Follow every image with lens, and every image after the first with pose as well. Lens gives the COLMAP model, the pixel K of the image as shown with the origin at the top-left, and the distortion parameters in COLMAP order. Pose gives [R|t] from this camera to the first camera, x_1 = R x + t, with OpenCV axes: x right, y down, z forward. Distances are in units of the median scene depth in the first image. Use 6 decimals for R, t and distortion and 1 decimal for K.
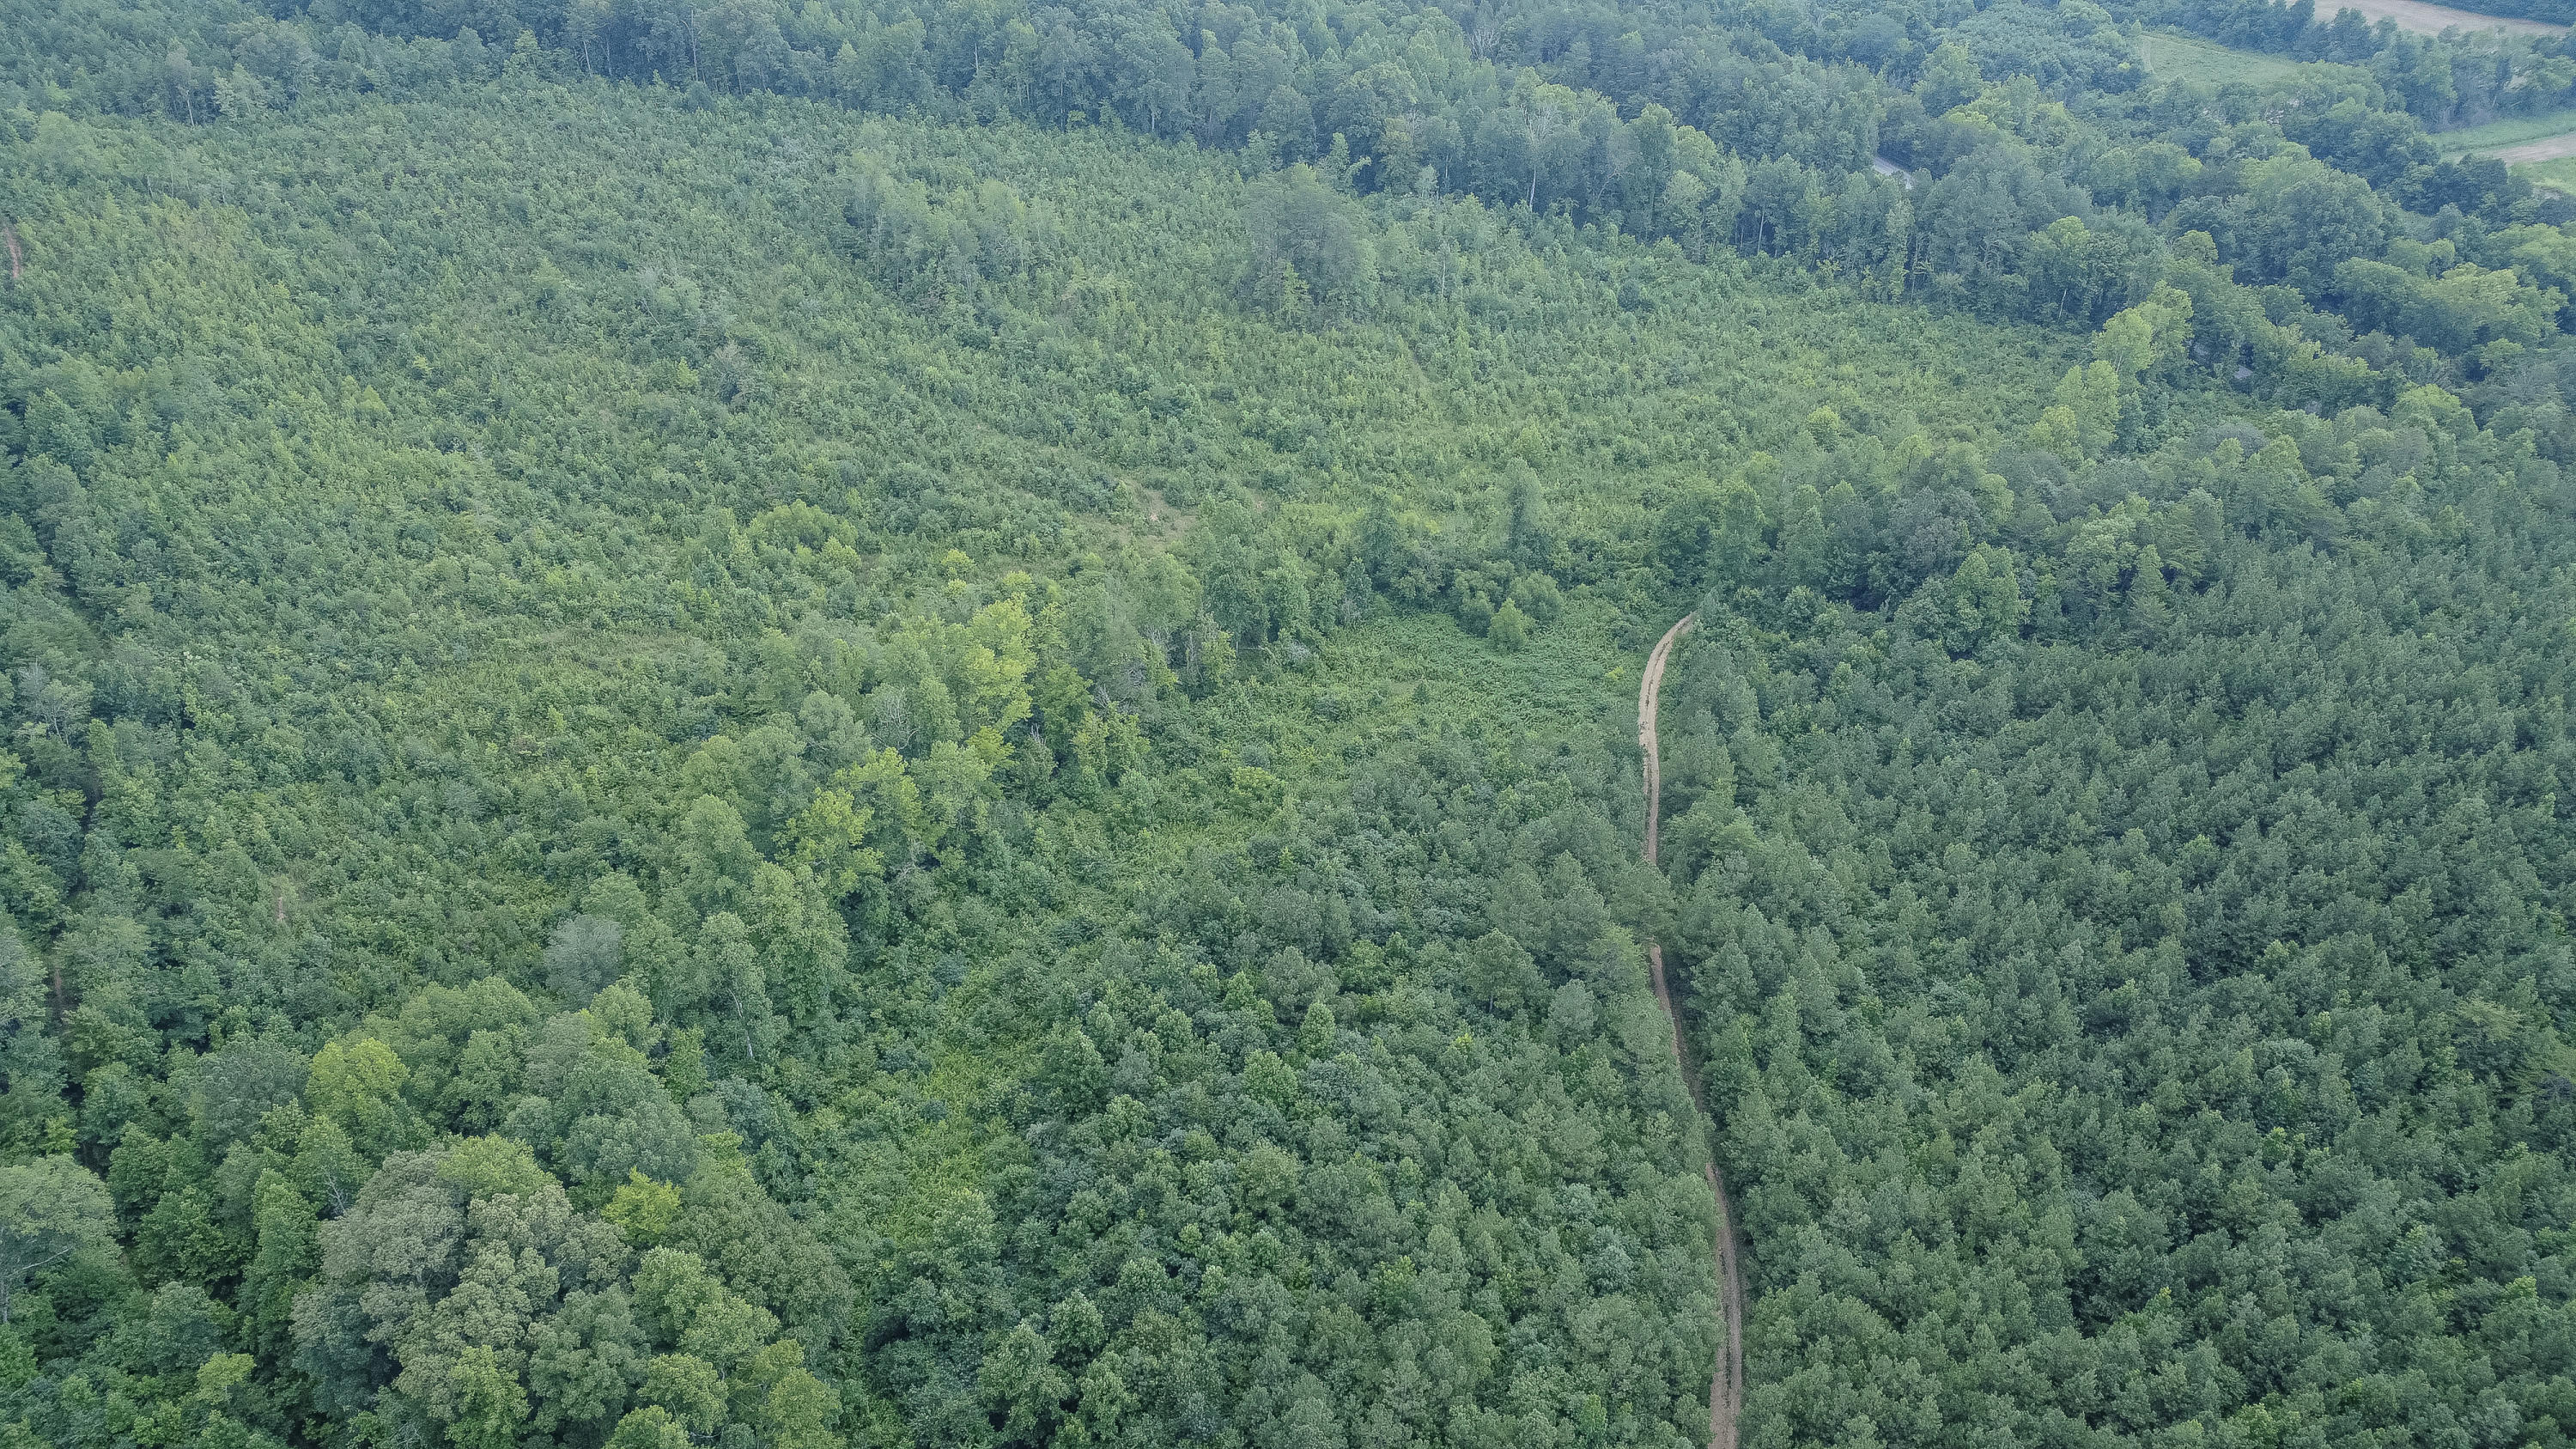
lens RADIAL K [[1945.3, 0, 1281.2], [0, 1945.3, 730.3], [0, 0, 1]] dist [-0.001573, -0.006172]
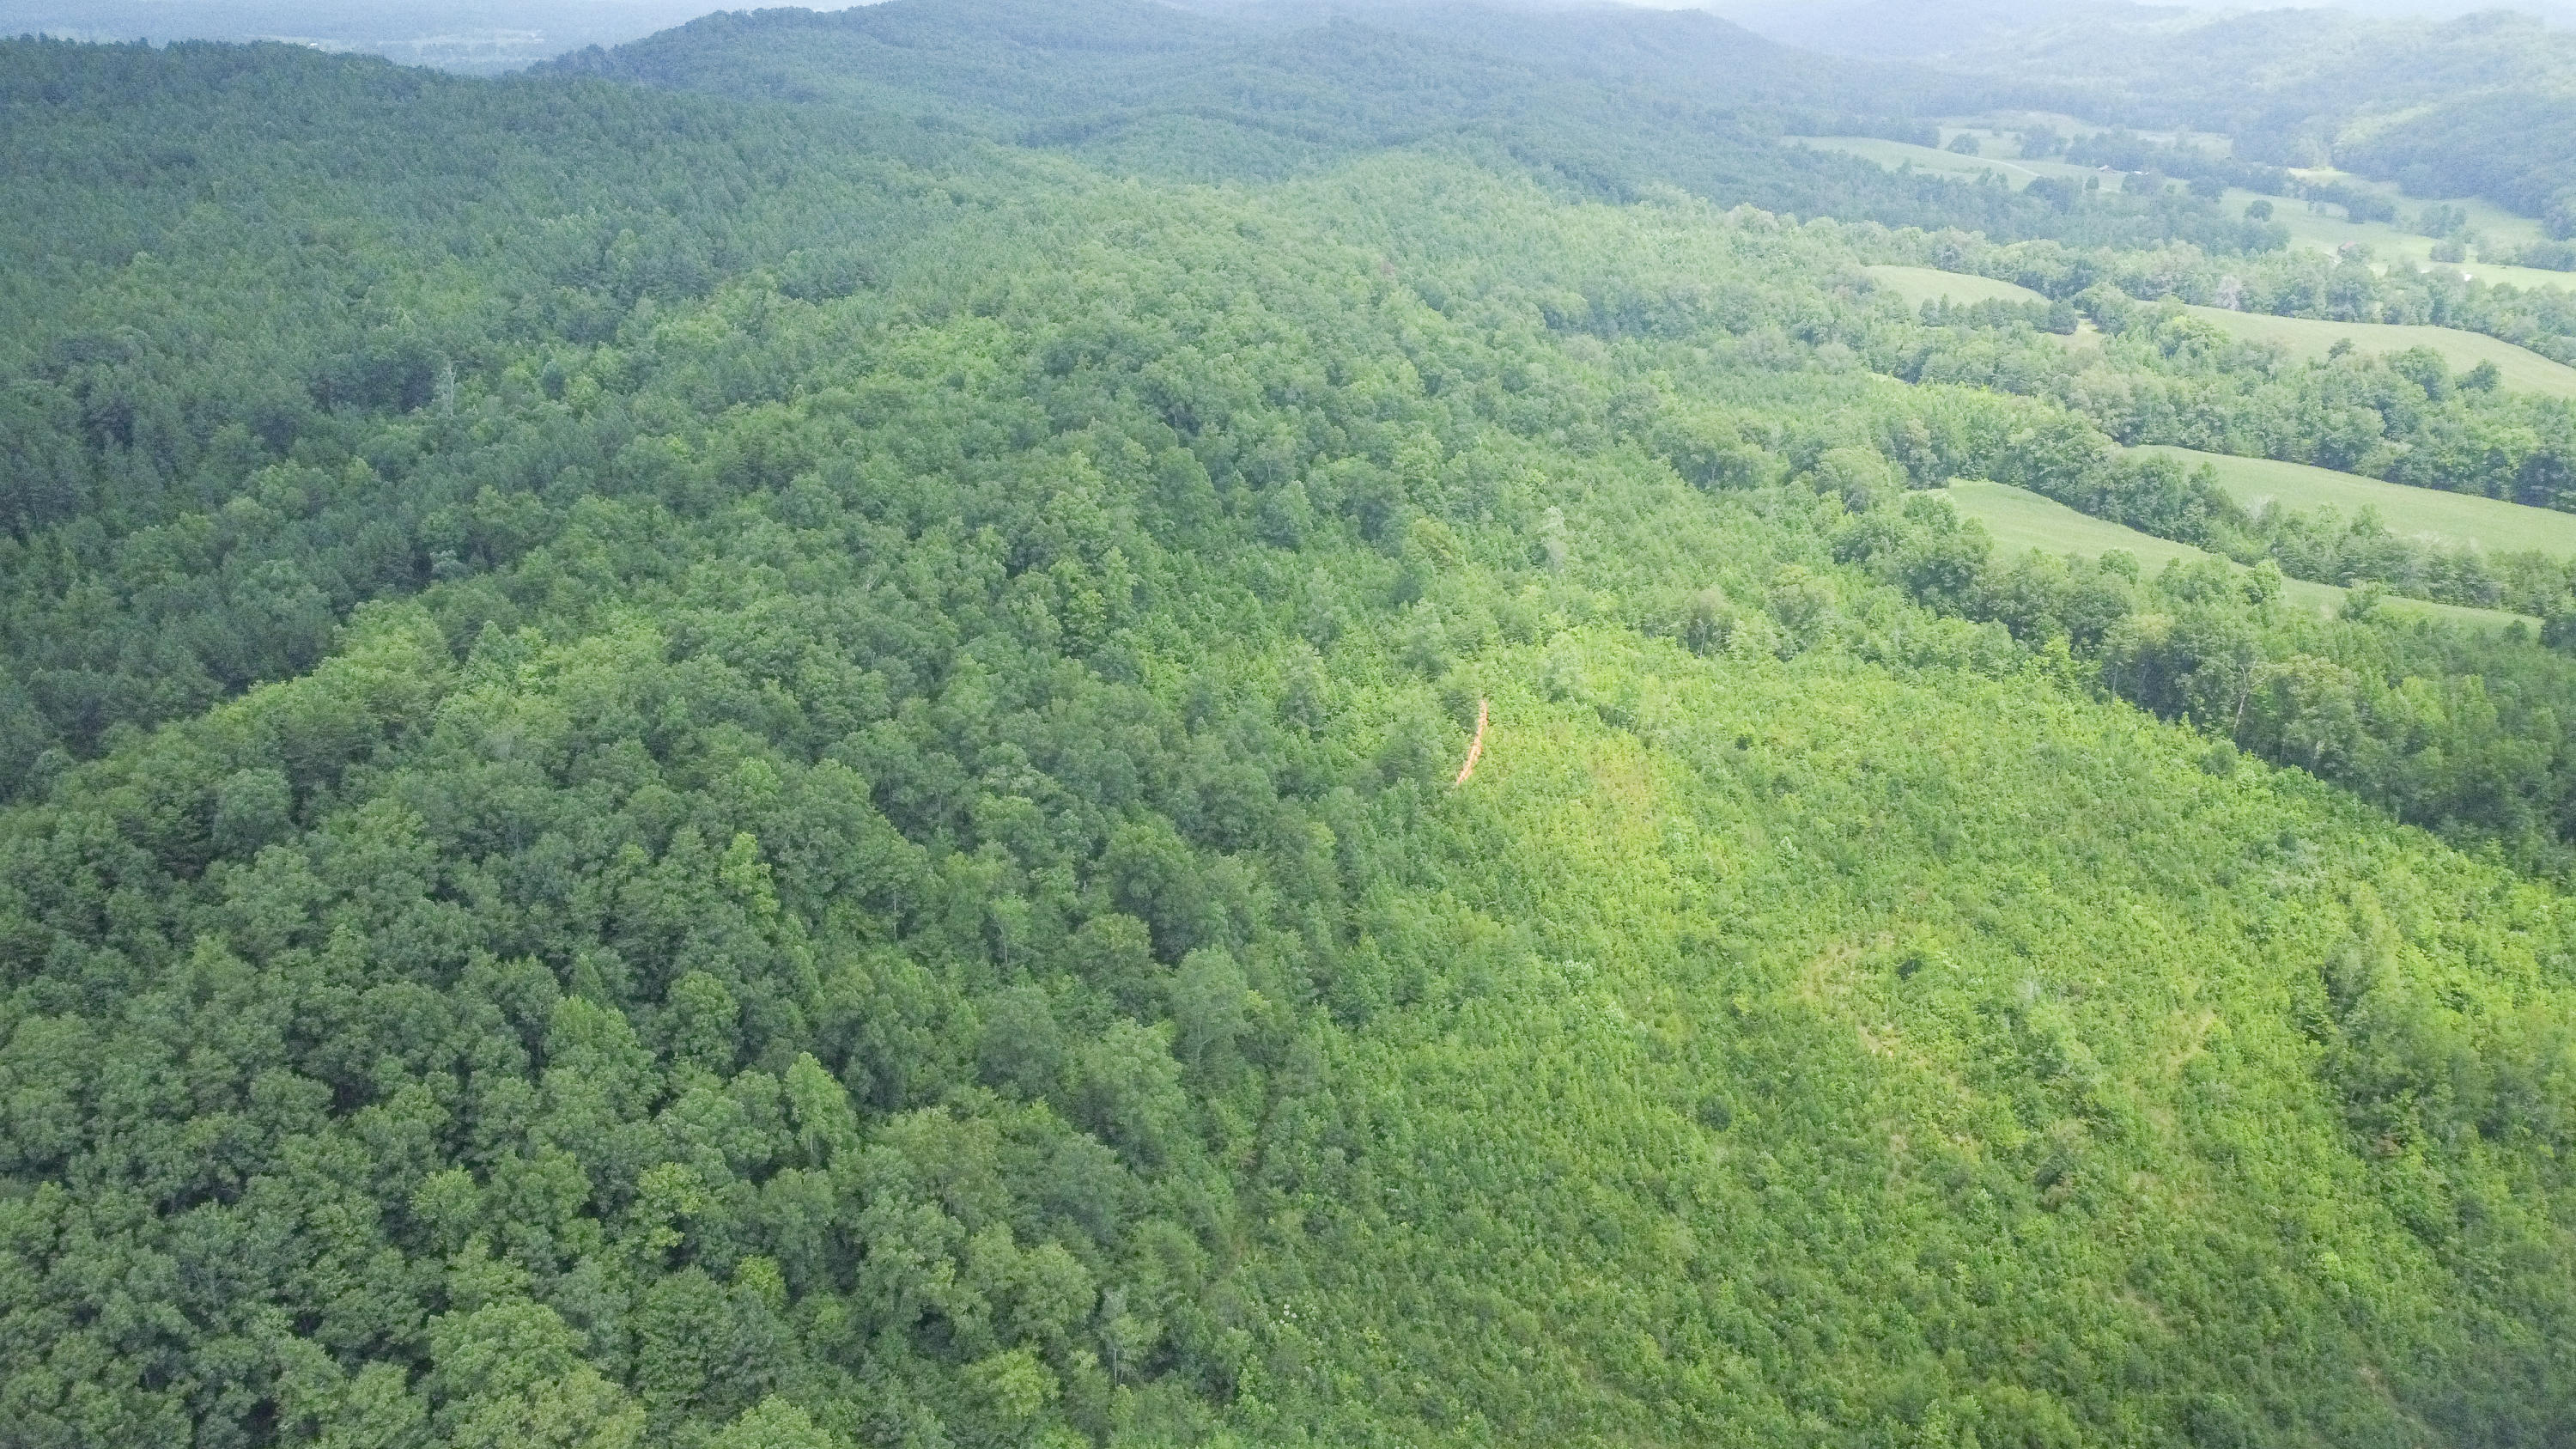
lens RADIAL K [[1945.3, 0, 1278.9], [0, 1945.3, 741.0], [0, 0, 1]] dist [-0.001573, -0.006172]
pose [[0.680050, 0.267267, -0.682715, -0.002288], [-0.402379, 0.914471, -0.042815, -0.159081], [0.612881, 0.303826, 0.729429, 0.153795]]
